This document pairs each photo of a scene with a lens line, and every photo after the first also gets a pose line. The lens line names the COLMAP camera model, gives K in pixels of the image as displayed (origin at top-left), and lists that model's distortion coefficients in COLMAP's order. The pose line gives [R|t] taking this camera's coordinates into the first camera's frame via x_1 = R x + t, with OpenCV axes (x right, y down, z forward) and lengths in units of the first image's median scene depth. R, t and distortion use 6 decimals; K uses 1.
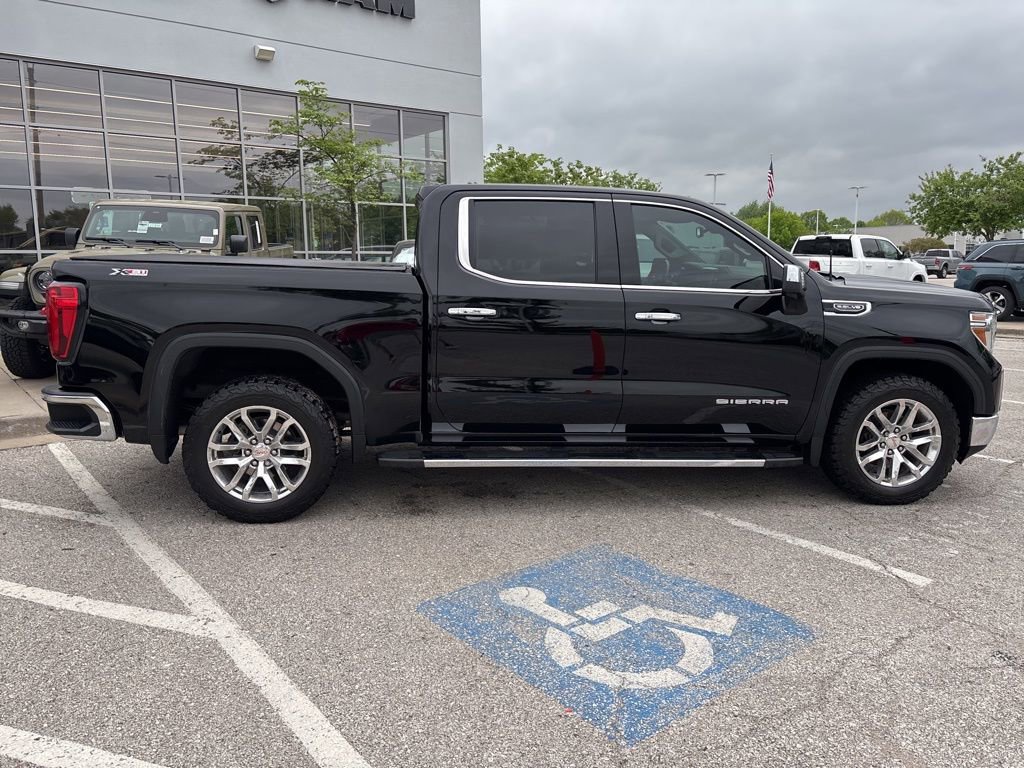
lens RADIAL K [[781.0, 0, 503.7], [0, 781.0, 377.2], [0, 0, 1]] dist [0.041572, -0.048973]
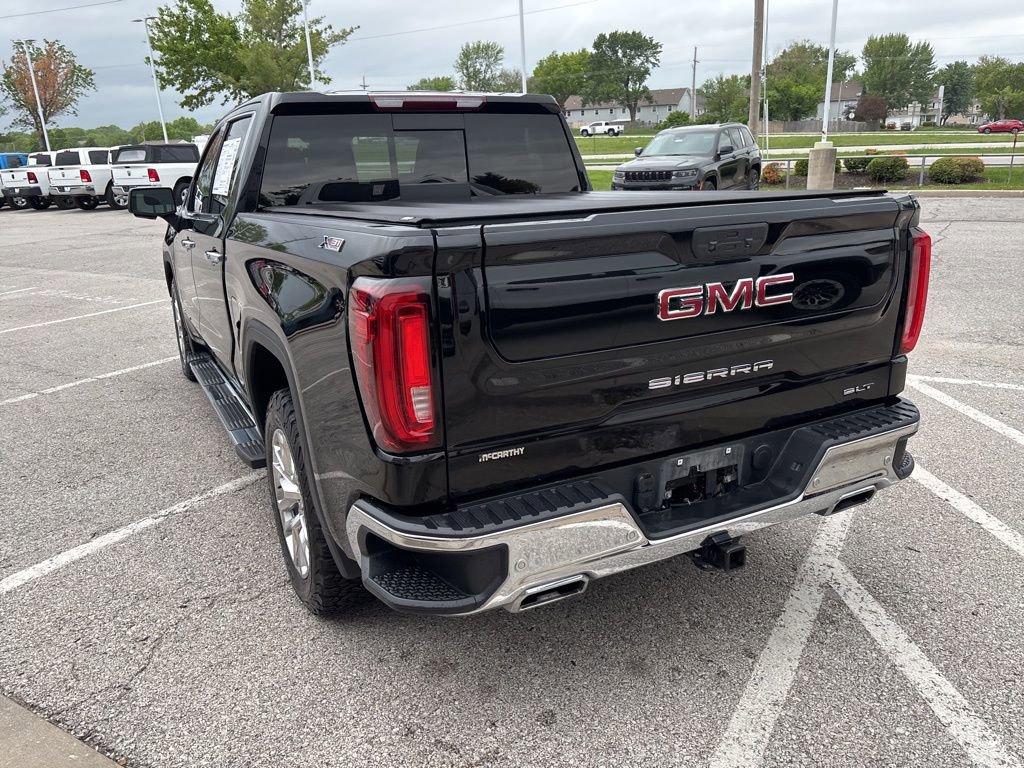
lens RADIAL K [[781.0, 0, 509.7], [0, 781.0, 391.3], [0, 0, 1]] dist [0.041572, -0.048973]
pose [[-0.358536, -0.268758, 0.893992, -0.936558], [0.178506, 0.920252, 0.348242, -0.247439], [-0.916290, 0.284440, -0.281969, 1.350235]]
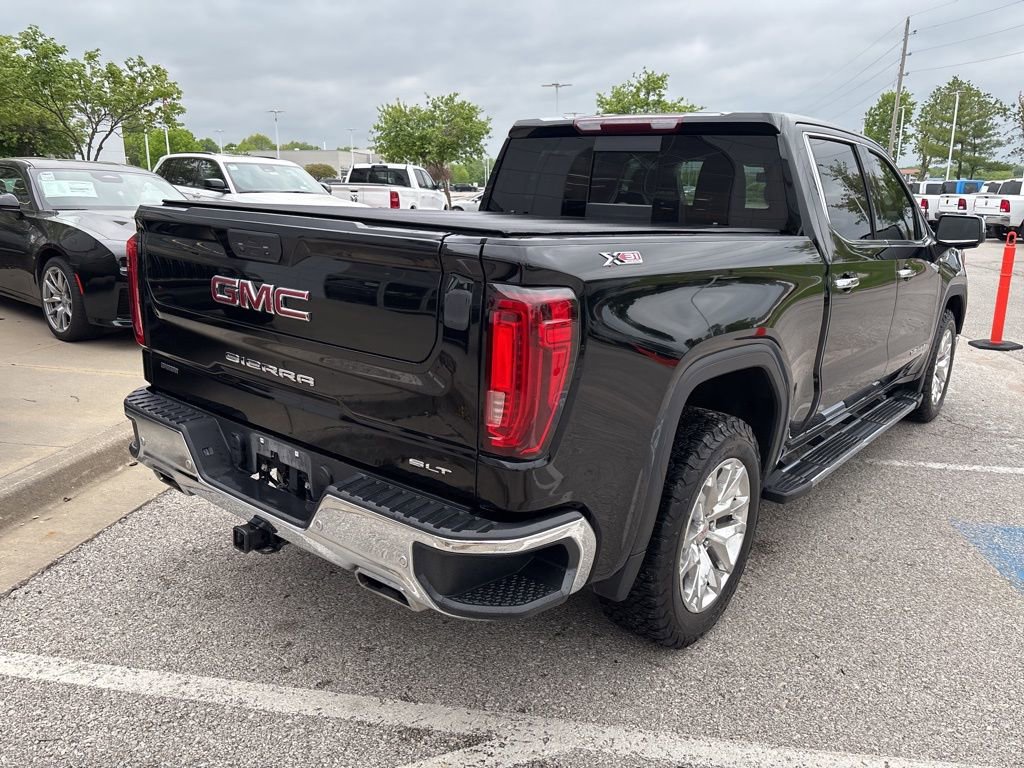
lens RADIAL K [[781.0, 0, 506.5], [0, 781.0, 381.3], [0, 0, 1]] dist [0.041572, -0.048973]
pose [[0.718910, -0.158166, 0.676869, -0.789823], [0.089014, 0.986699, 0.136022, -0.117302], [-0.689380, -0.037537, 0.723426, 0.620769]]
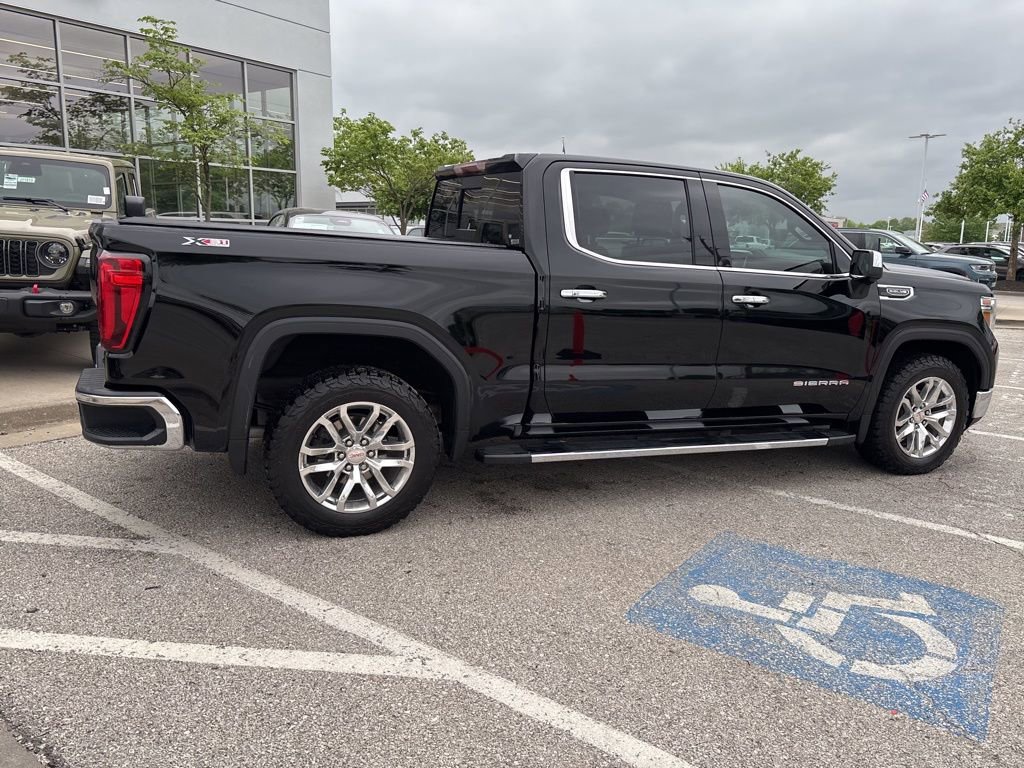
lens RADIAL K [[781.0, 0, 505.6], [0, 781.0, 386.1], [0, 0, 1]] dist [0.041572, -0.048973]
pose [[0.961974, -0.023740, 0.272109, -0.363915], [0.012095, 0.998941, 0.044390, -0.015647], [-0.272874, -0.039411, 0.961242, 0.120983]]
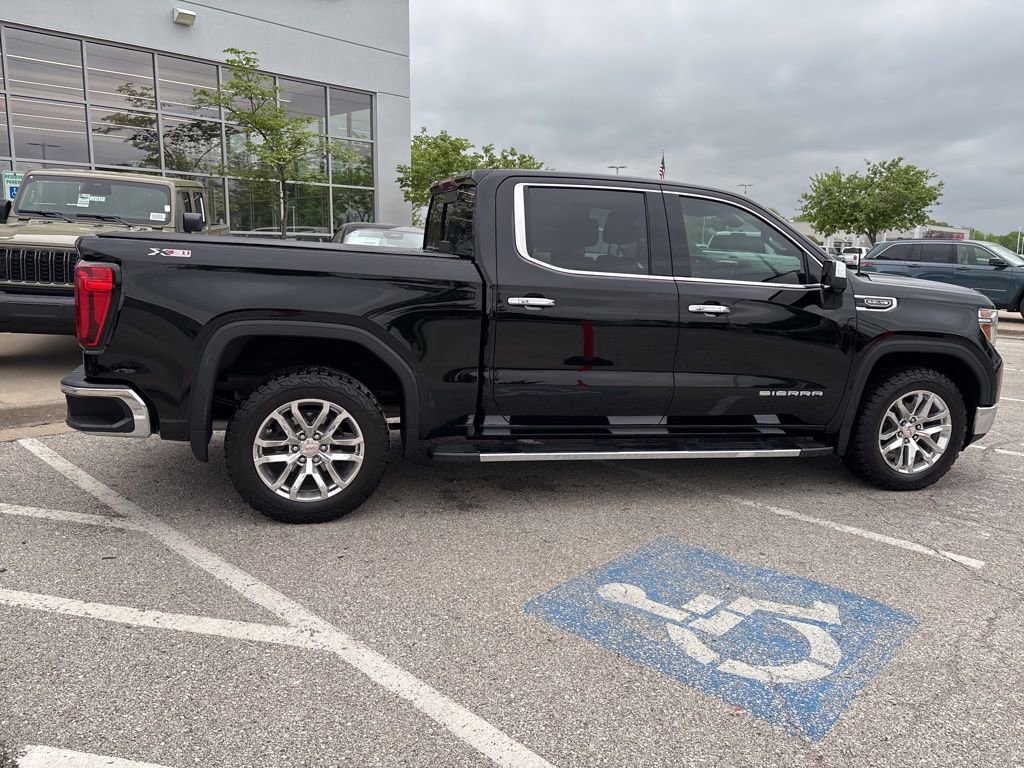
lens RADIAL K [[781.0, 0, 503.9], [0, 781.0, 379.8], [0, 0, 1]] dist [0.041572, -0.048973]
pose [[0.989756, 0.001326, 0.142761, -0.201771], [-0.004193, 0.999795, 0.019784, -0.005308], [-0.142705, -0.020180, 0.989559, 0.038318]]
